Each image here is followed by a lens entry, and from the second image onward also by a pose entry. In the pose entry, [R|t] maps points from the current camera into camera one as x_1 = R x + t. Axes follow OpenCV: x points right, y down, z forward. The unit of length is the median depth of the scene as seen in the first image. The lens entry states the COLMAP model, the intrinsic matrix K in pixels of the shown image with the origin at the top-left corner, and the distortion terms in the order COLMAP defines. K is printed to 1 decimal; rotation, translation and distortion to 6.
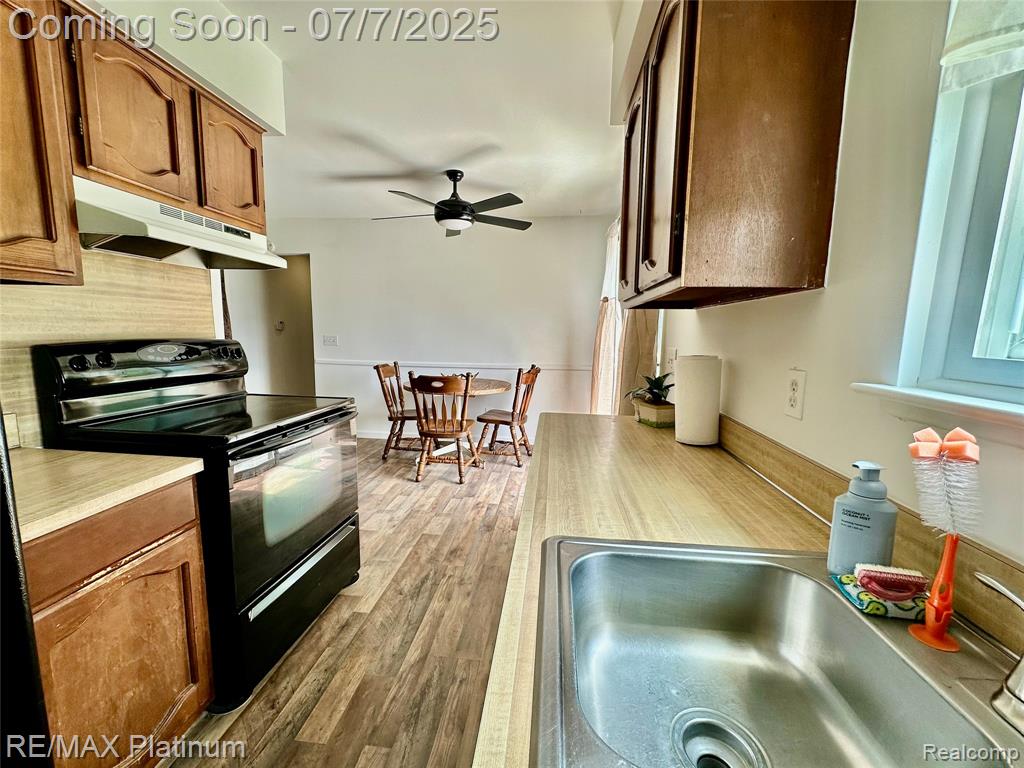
lens RADIAL K [[408.0, 0, 509.8], [0, 408.0, 384.2], [0, 0, 1]] dist [-0.002899, 0.000892]
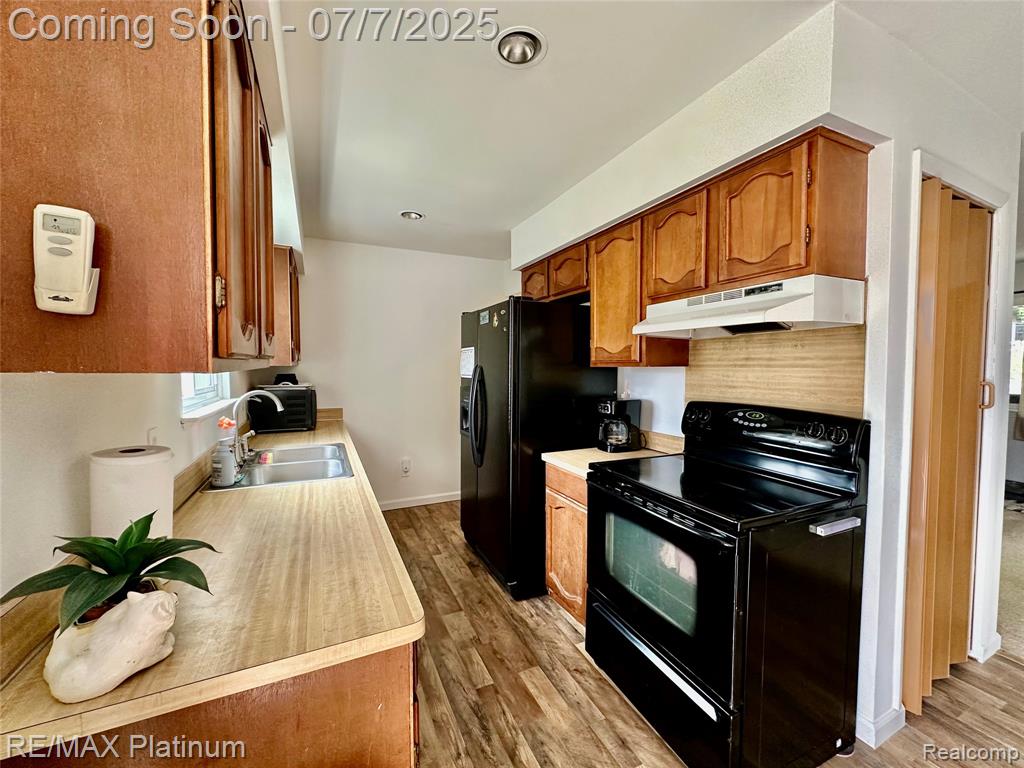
lens RADIAL K [[408.0, 0, 512.9], [0, 408.0, 381.8], [0, 0, 1]] dist [-0.002899, 0.000892]
pose [[-0.850667, -0.001313, -0.525704, 0.266190], [-0.088242, 0.986165, 0.140327, -0.277980], [0.518246, 0.165760, -0.839014, 1.626096]]
